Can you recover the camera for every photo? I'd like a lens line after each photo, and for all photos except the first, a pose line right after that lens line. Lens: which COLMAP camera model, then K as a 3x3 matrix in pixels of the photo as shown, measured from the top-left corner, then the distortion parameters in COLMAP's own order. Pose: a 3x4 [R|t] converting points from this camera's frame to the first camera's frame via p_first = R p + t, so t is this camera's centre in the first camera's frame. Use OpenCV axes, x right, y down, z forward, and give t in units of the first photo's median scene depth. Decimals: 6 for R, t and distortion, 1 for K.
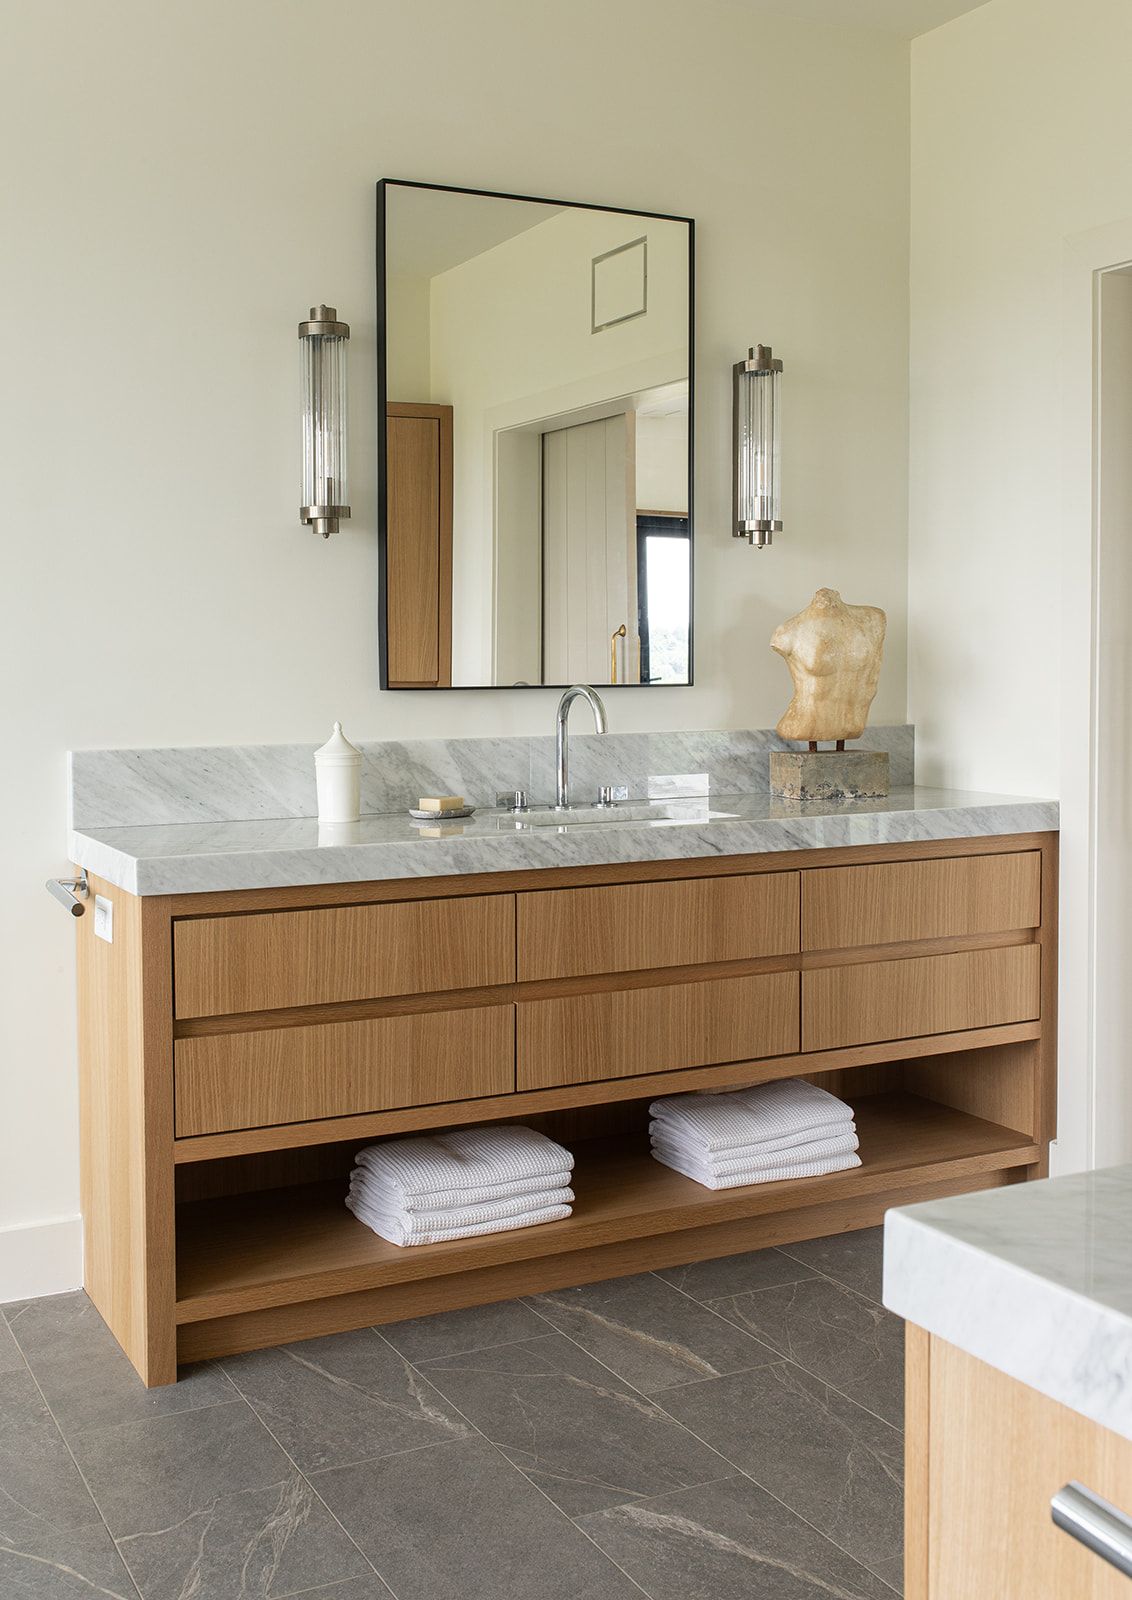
lens RADIAL K [[1649.0, 0, 518.4], [0, 1649.0, 716.3], [0, 0, 1]] dist [0.006353, -0.001023]
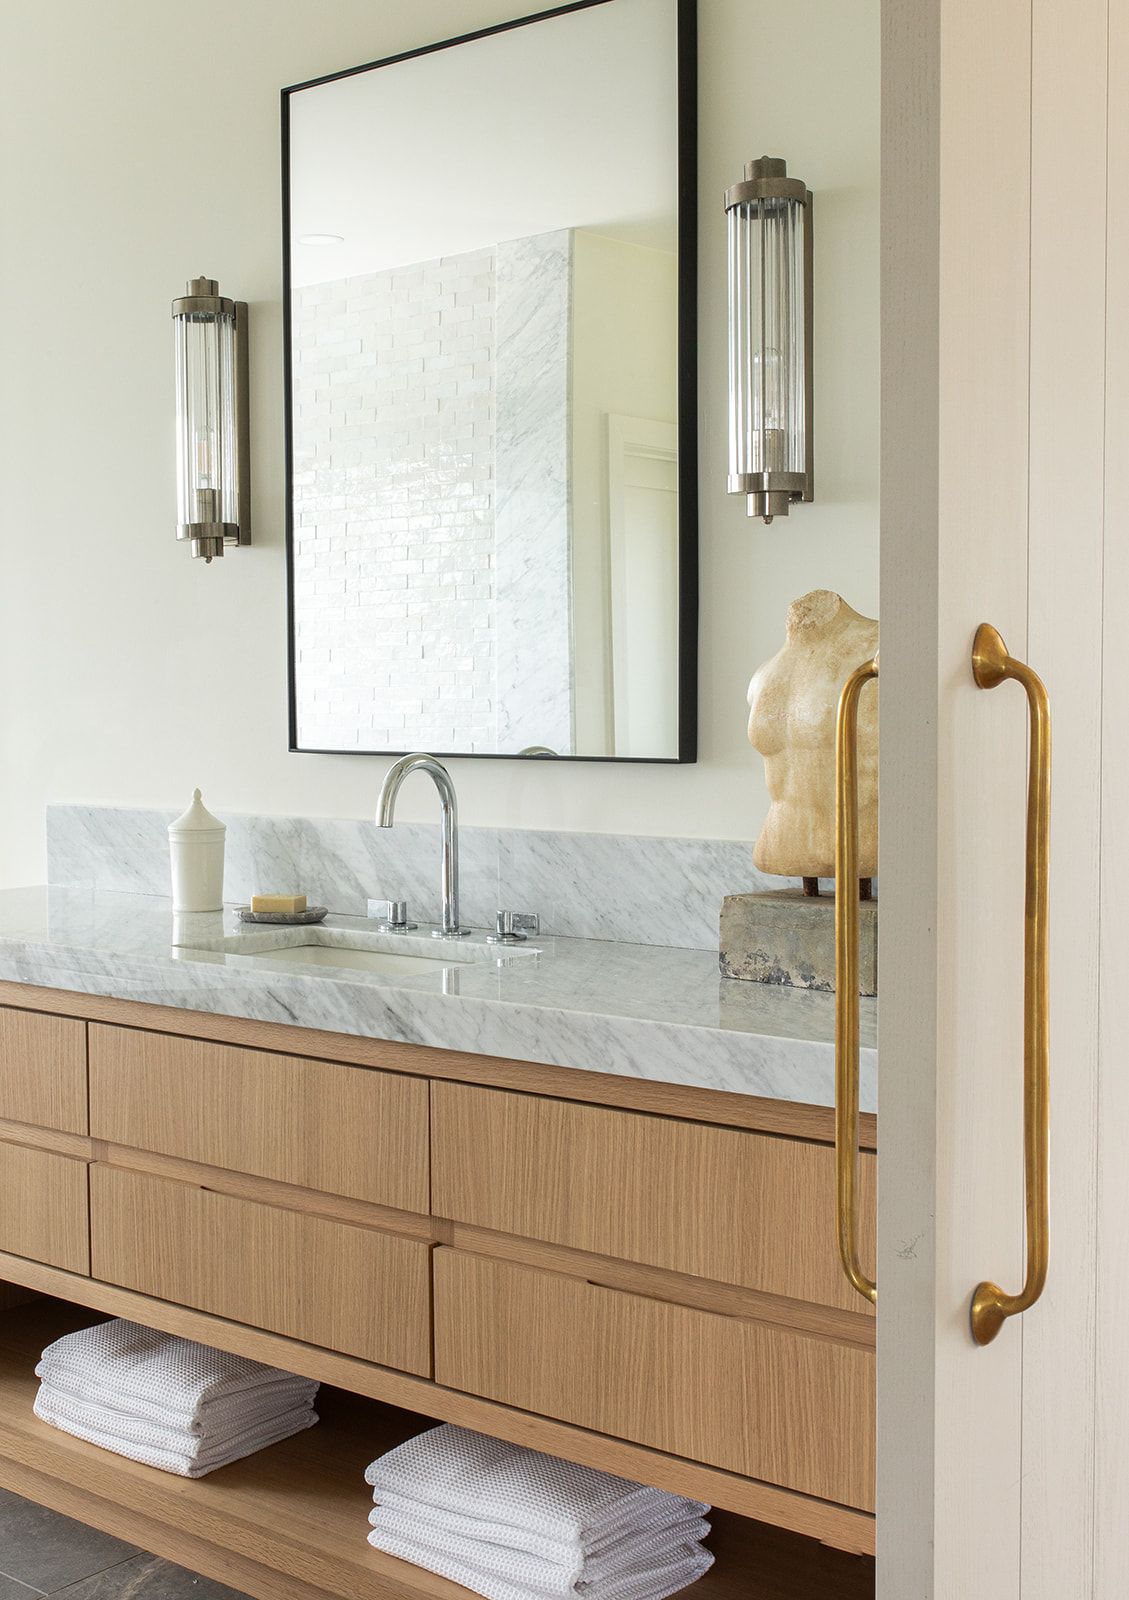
lens RADIAL K [[2008.5, 0, 564.5], [0, 2008.5, 800.0], [0, 0, 1]] dist [0.000362, 0.044943]
pose [[0.380129, 0.058683, -0.923070, 0.836924], [-0.030550, 0.998237, 0.050881, -0.044894], [0.924429, 0.008859, 0.381252, 0.751271]]
